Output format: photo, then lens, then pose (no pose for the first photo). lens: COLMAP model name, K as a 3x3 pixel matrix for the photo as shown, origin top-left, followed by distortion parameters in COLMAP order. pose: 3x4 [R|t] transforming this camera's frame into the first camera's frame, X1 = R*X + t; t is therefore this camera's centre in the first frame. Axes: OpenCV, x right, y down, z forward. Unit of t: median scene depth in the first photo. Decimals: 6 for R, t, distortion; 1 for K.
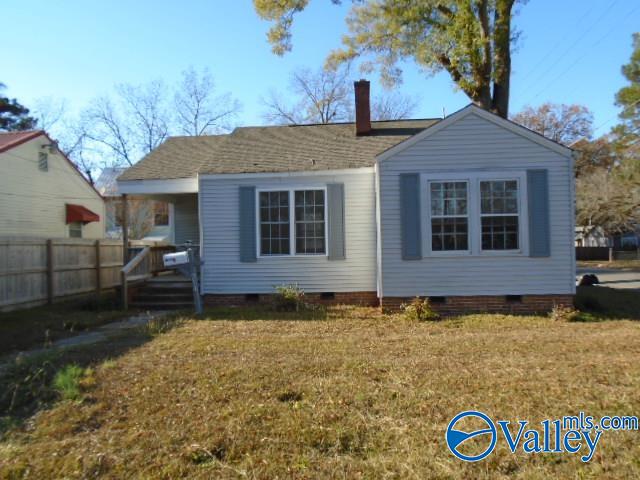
lens RADIAL K [[497.4, 0, 318.0], [0, 497.4, 241.0], [0, 0, 1]] dist [0.001504, 0.005208]
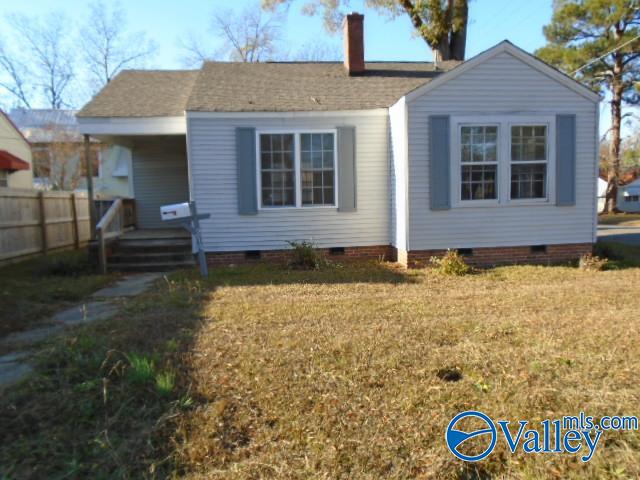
lens RADIAL K [[493.6, 0, 320.0], [0, 493.6, 240.0], [0, 0, 1]] dist [-0.006580, 0.007113]
pose [[0.981823, -0.020445, 0.188695, -0.181092], [0.003606, 0.996011, 0.089155, 0.009258], [-0.189766, -0.086854, 0.977980, 0.118381]]
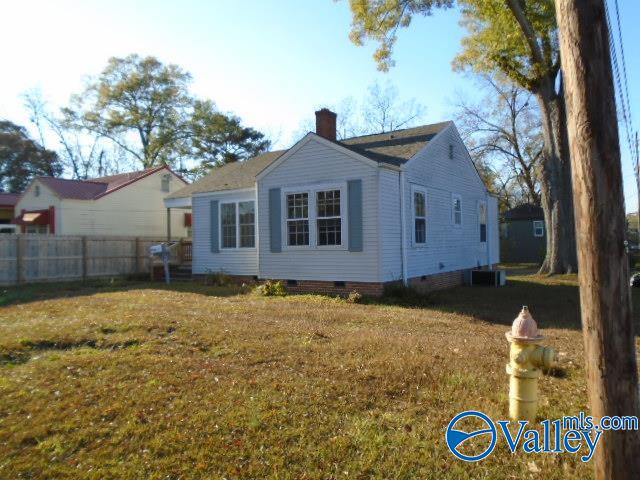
lens RADIAL K [[493.6, 0, 320.0], [0, 493.6, 240.0], [0, 0, 1]] dist [-0.006580, 0.007113]
pose [[0.864223, 0.000346, -0.503109, 0.841816], [0.002474, 0.999985, 0.004937, -0.001781], [0.503103, -0.005511, 0.864209, -0.083011]]
